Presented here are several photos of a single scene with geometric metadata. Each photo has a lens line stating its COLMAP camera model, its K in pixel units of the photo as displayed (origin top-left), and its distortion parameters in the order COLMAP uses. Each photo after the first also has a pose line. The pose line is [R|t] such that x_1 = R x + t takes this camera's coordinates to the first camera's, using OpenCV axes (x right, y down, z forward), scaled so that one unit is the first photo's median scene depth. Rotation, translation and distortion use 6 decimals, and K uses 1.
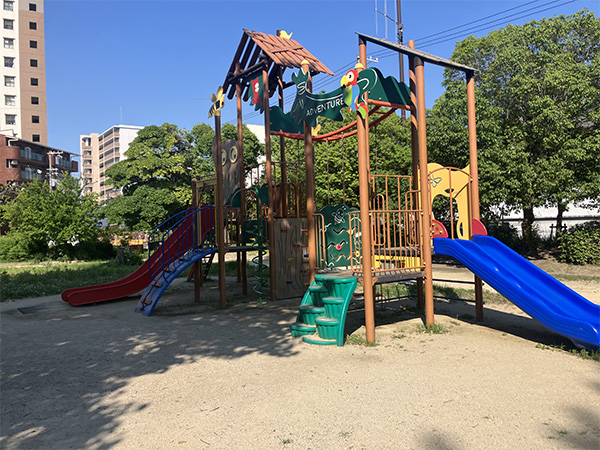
lens RADIAL K [[480.9, 0, 300.0], [0, 480.9, 225.0], [0, 0, 1]] dist [0.001716, -0.009691]
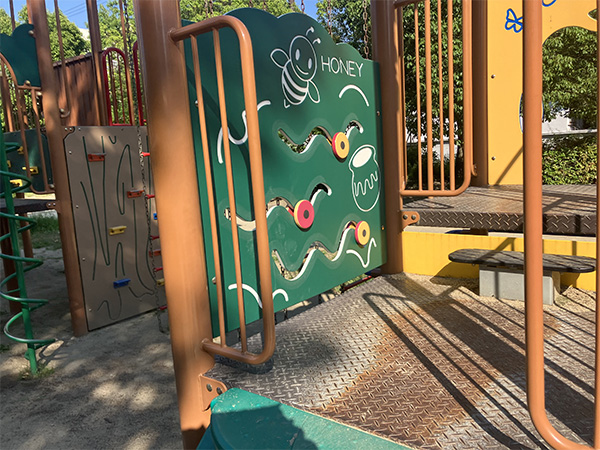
lens RADIAL K [[480.9, 0, 300.0], [0, 480.9, 225.0], [0, 0, 1]] dist [0.001716, -0.009691]
pose [[0.957631, -0.063296, 0.280955, 0.011369], [0.023138, 0.989305, 0.144014, 0.014291], [-0.287065, -0.131412, 0.948854, 0.579214]]
